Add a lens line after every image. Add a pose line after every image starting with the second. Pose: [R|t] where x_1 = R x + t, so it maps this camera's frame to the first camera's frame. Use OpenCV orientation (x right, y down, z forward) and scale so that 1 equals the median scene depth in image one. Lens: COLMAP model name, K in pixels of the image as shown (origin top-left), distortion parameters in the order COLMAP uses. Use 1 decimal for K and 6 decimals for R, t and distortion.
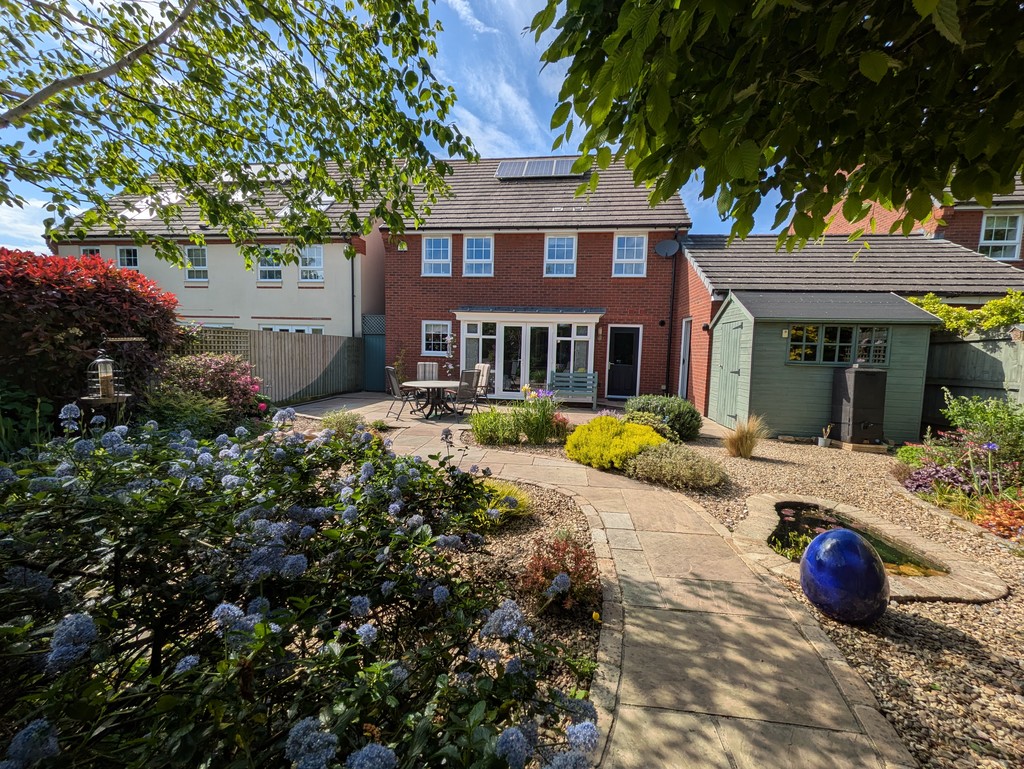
lens RADIAL K [[404.8, 0, 513.5], [0, 404.8, 386.4], [0, 0, 1]] dist [-0.001308, 0.001201]
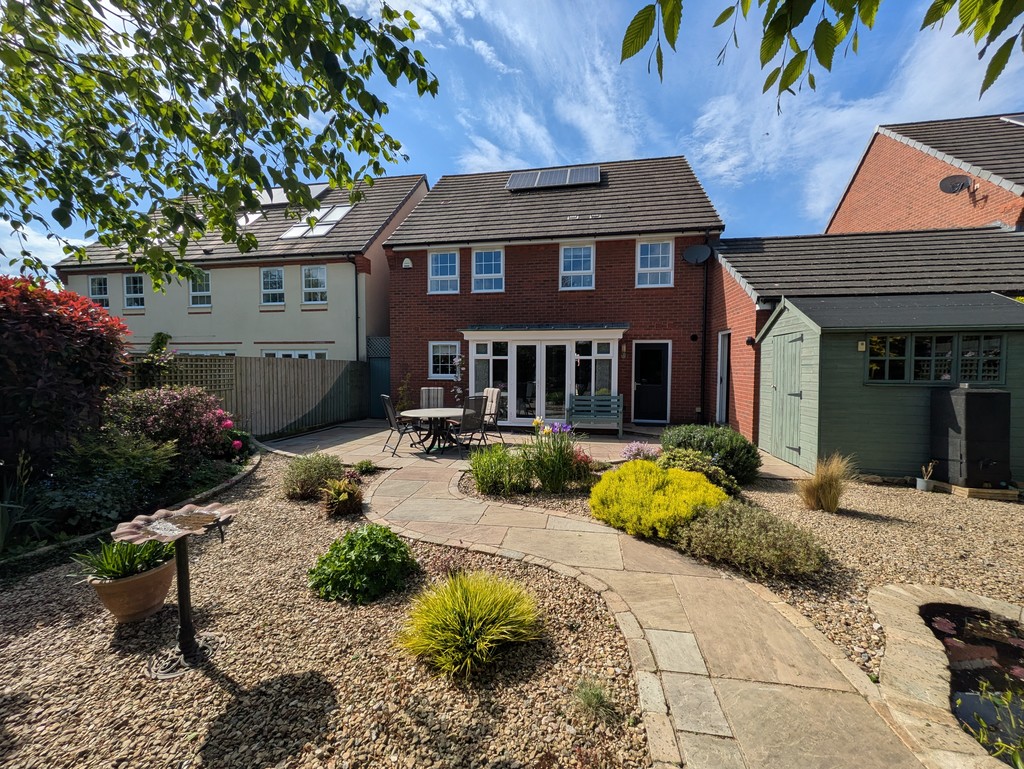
lens RADIAL K [[404.8, 0, 515.4], [0, 404.8, 384.3], [0, 0, 1]] dist [-0.001308, 0.001201]
pose [[0.998766, -0.020743, -0.045118, 0.017296], [0.018446, 0.998542, -0.050731, -0.021679], [0.046105, 0.049836, 0.997693, 0.135693]]
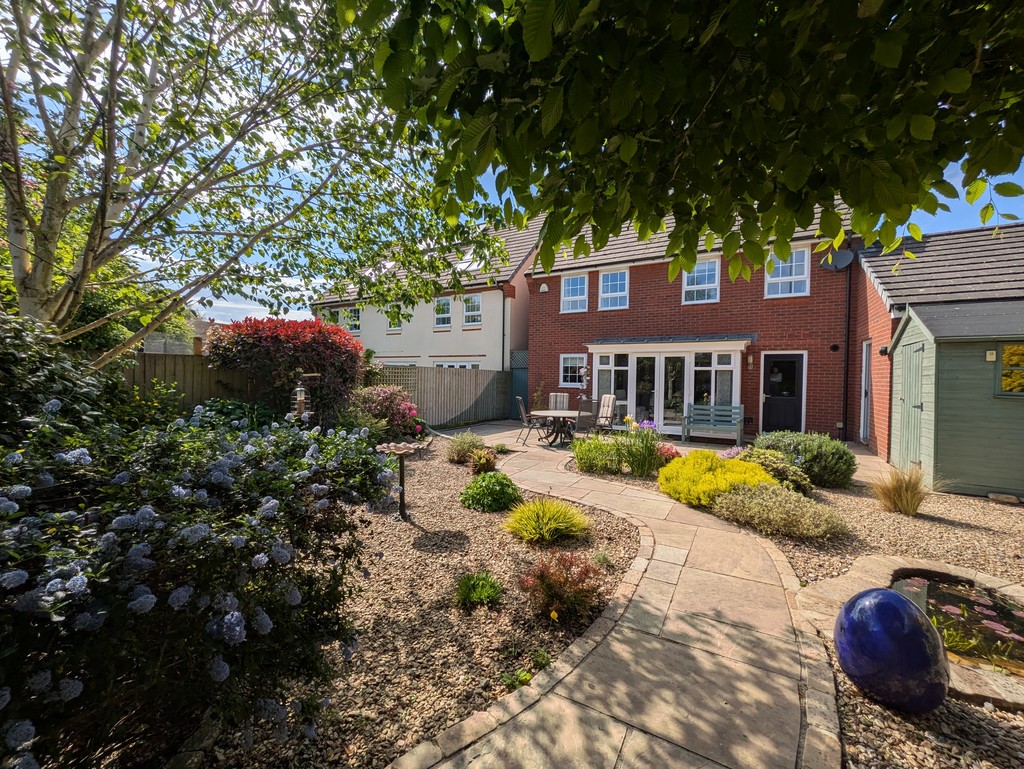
lens RADIAL K [[404.8, 0, 513.7], [0, 404.8, 387.6], [0, 0, 1]] dist [-0.001308, 0.001201]
pose [[0.920320, -0.001304, -0.391163, 0.115692], [-0.028748, 0.997065, -0.070960, 0.005379], [0.390108, 0.076551, 0.917582, -0.025229]]
